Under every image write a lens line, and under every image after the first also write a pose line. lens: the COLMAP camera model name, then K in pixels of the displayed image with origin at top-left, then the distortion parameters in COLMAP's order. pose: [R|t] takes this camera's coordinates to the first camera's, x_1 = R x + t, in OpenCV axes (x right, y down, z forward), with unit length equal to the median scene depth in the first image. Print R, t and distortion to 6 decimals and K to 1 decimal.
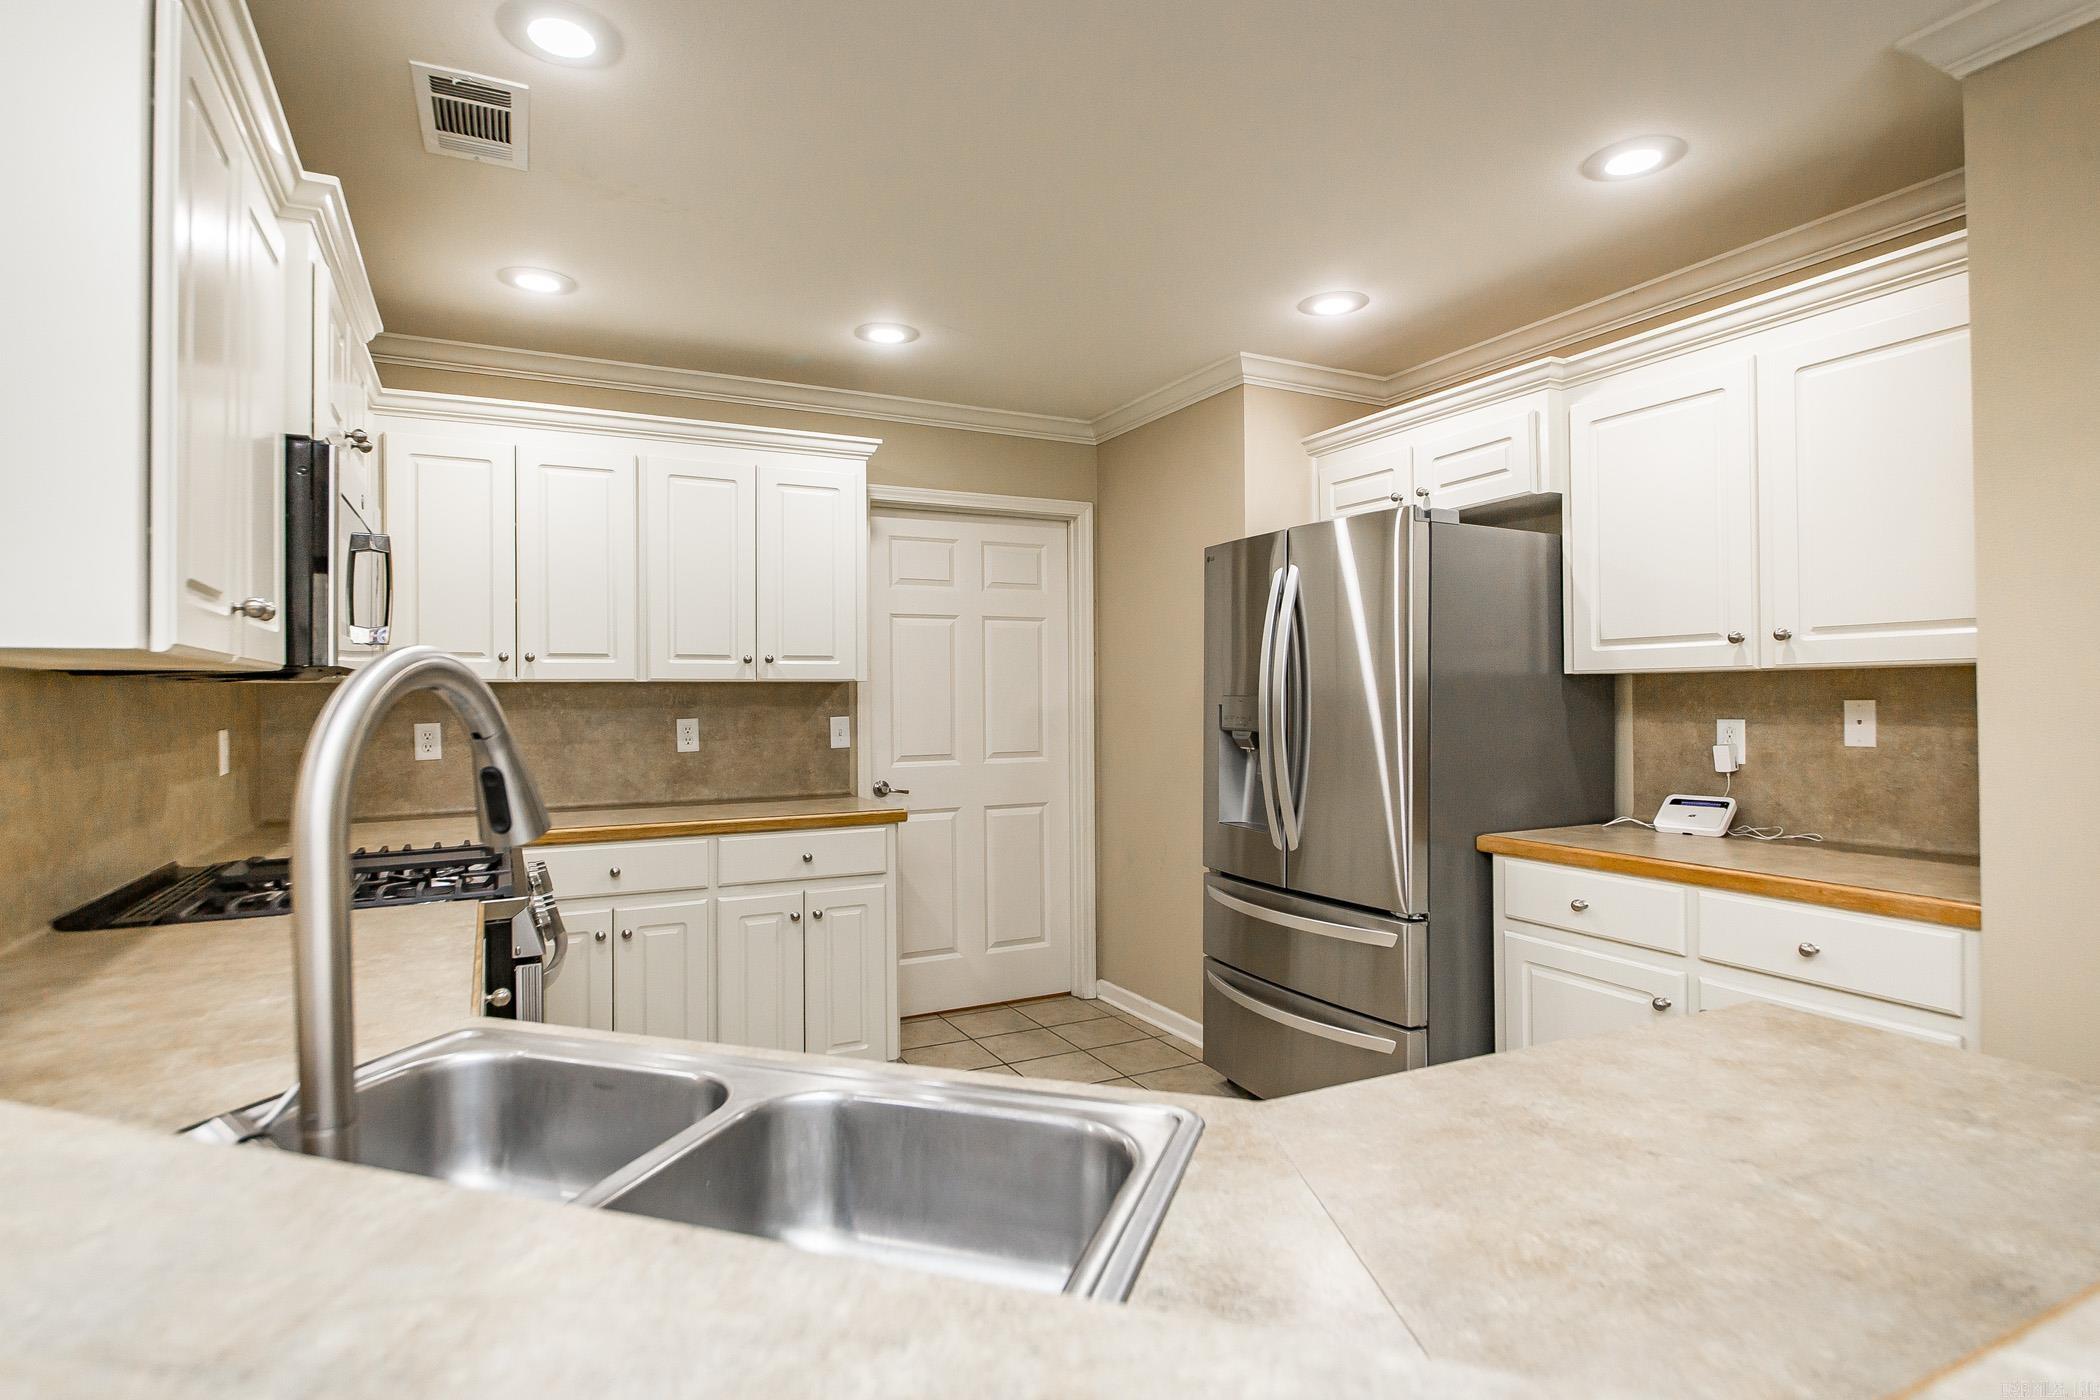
lens RADIAL K [[1087.8, 0, 1067.8], [0, 1087.8, 692.8], [0, 0, 1]] dist [0.003007, -0.001468]
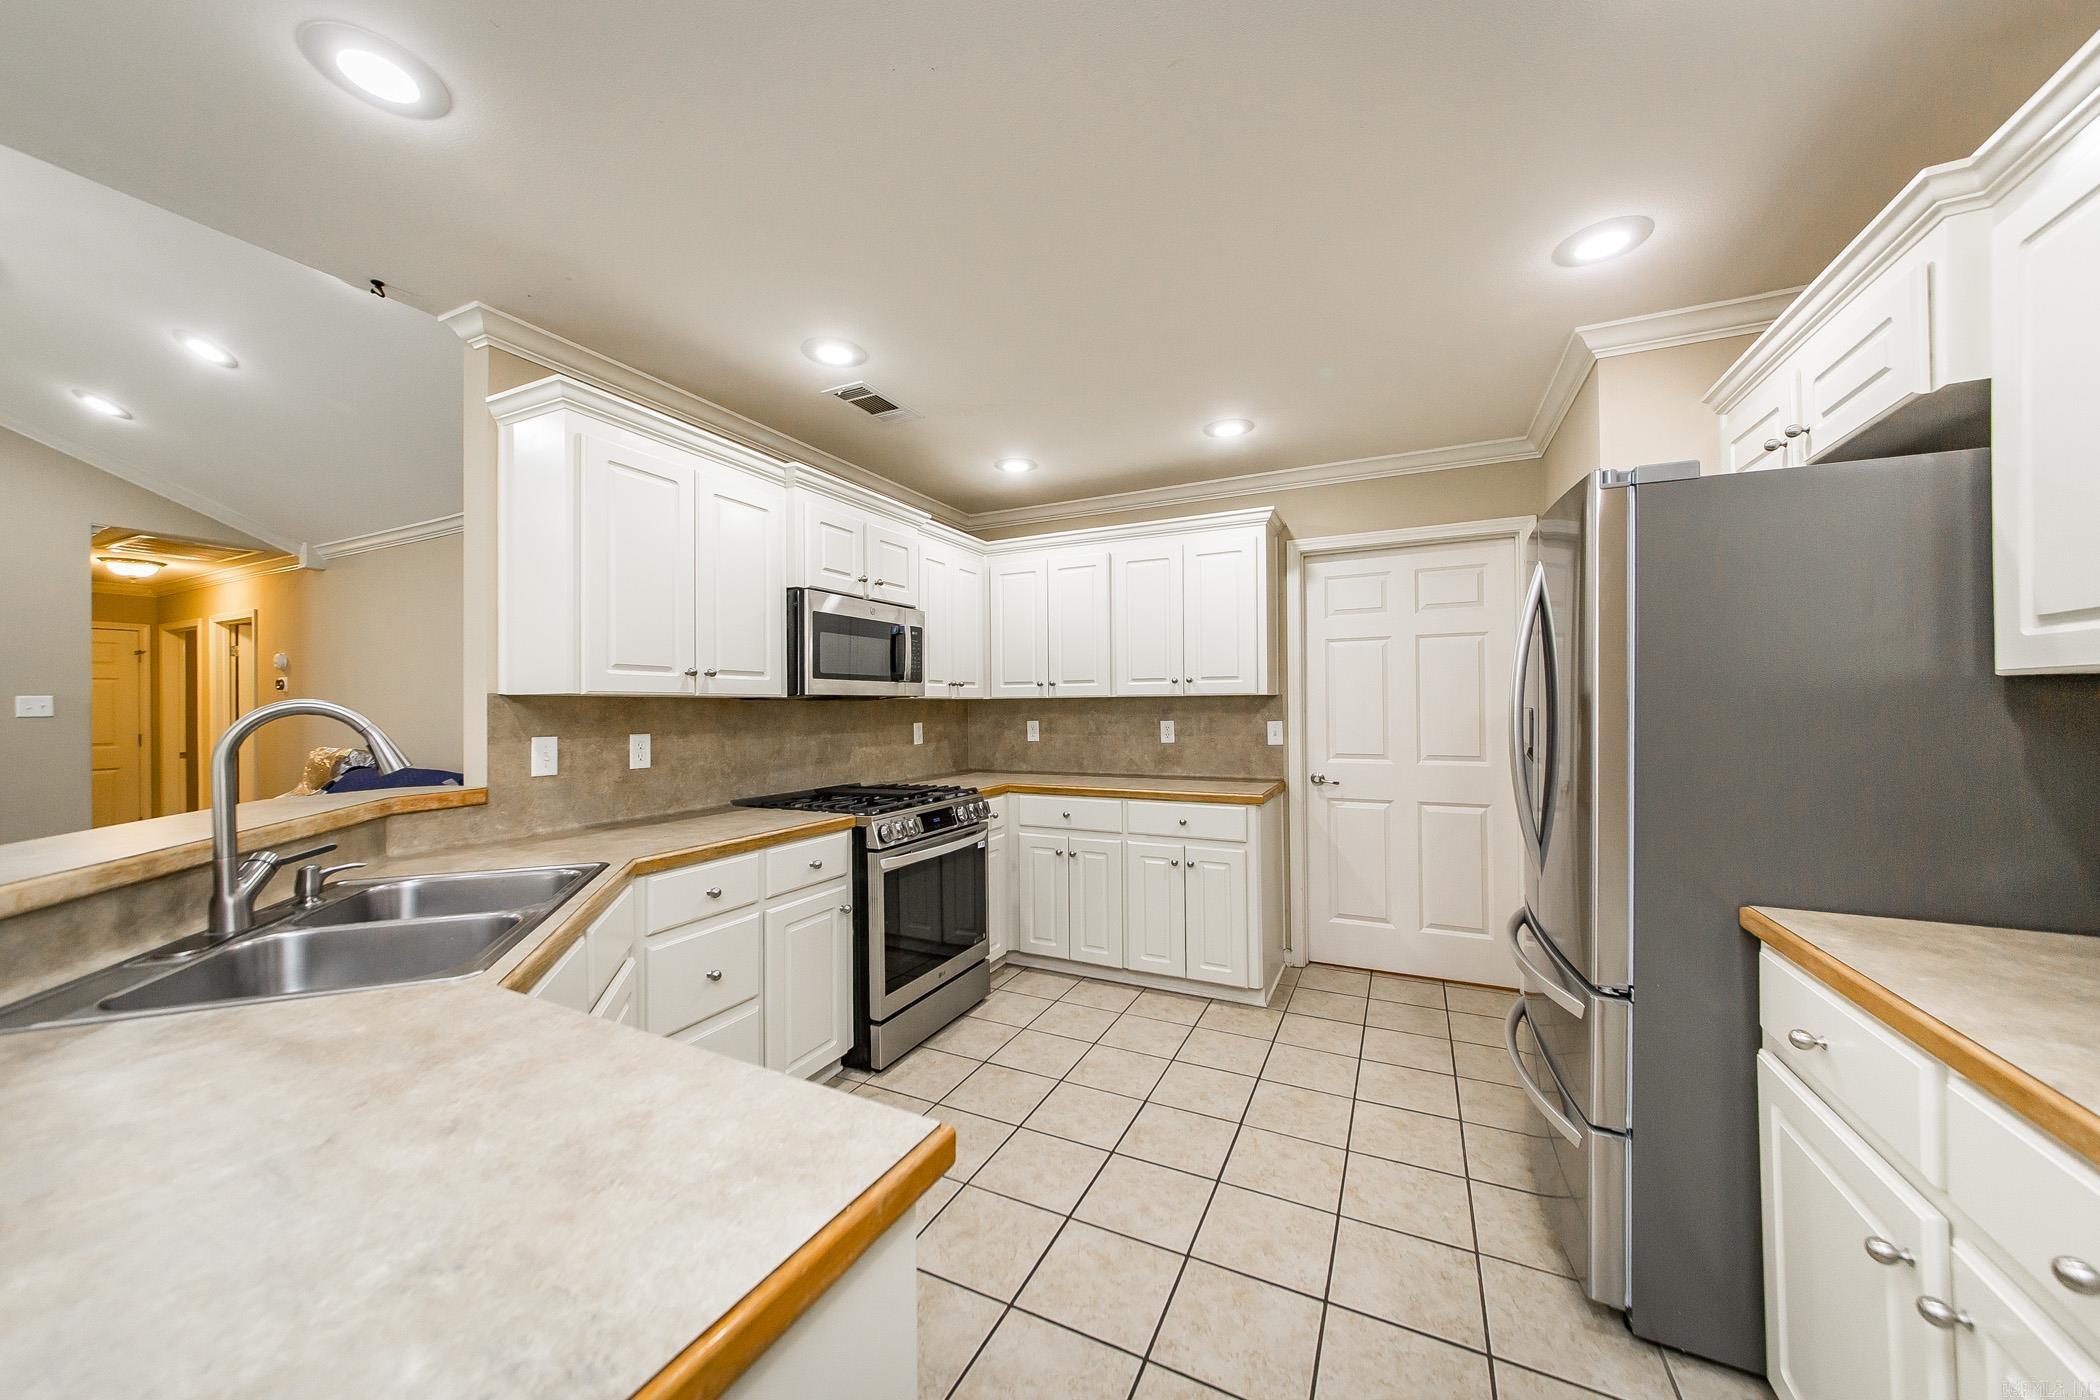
lens RADIAL K [[746.0, 0, 1038.0], [0, 746.0, 704.3], [0, 0, 1]] dist [-0.009584, 0.002387]
pose [[0.588000, 0.000284, -0.808861, 0.433273], [0.005500, 0.999975, 0.004350, -0.004973], [0.808842, -0.007007, 0.587984, 0.297782]]
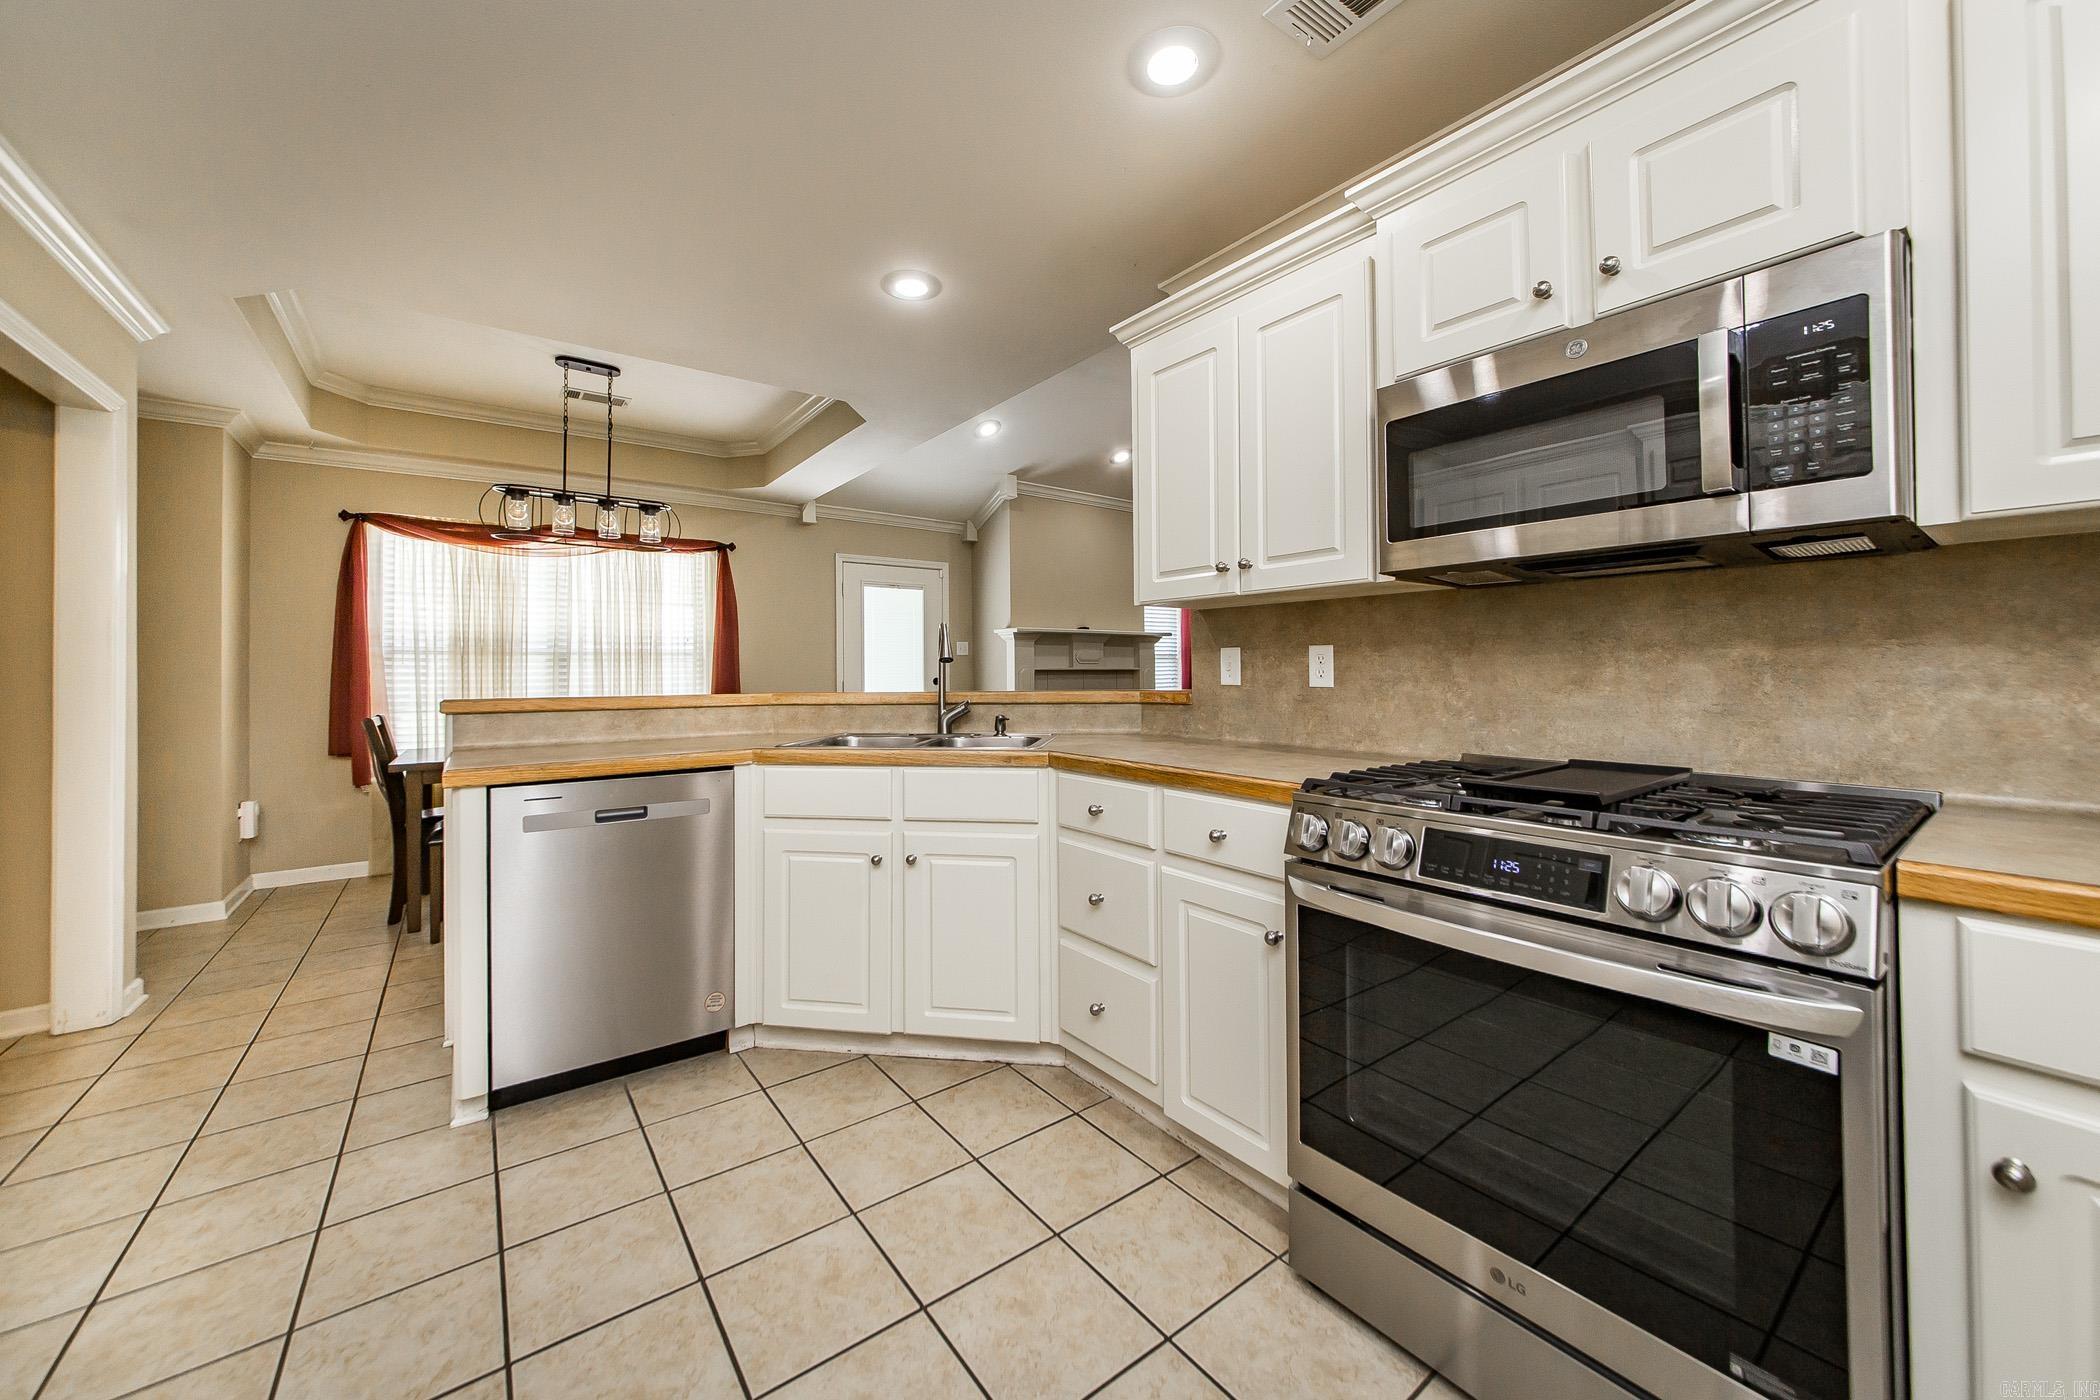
lens RADIAL K [[746.0, 0, 1015.3], [0, 746.0, 666.1], [0, 0, 1]] dist [-0.009584, 0.002387]
pose [[-0.989024, 0.015618, -0.146929, -0.092300], [0.016969, 0.999824, -0.007951, 0.045854], [0.146779, -0.010357, -0.989115, 1.018945]]
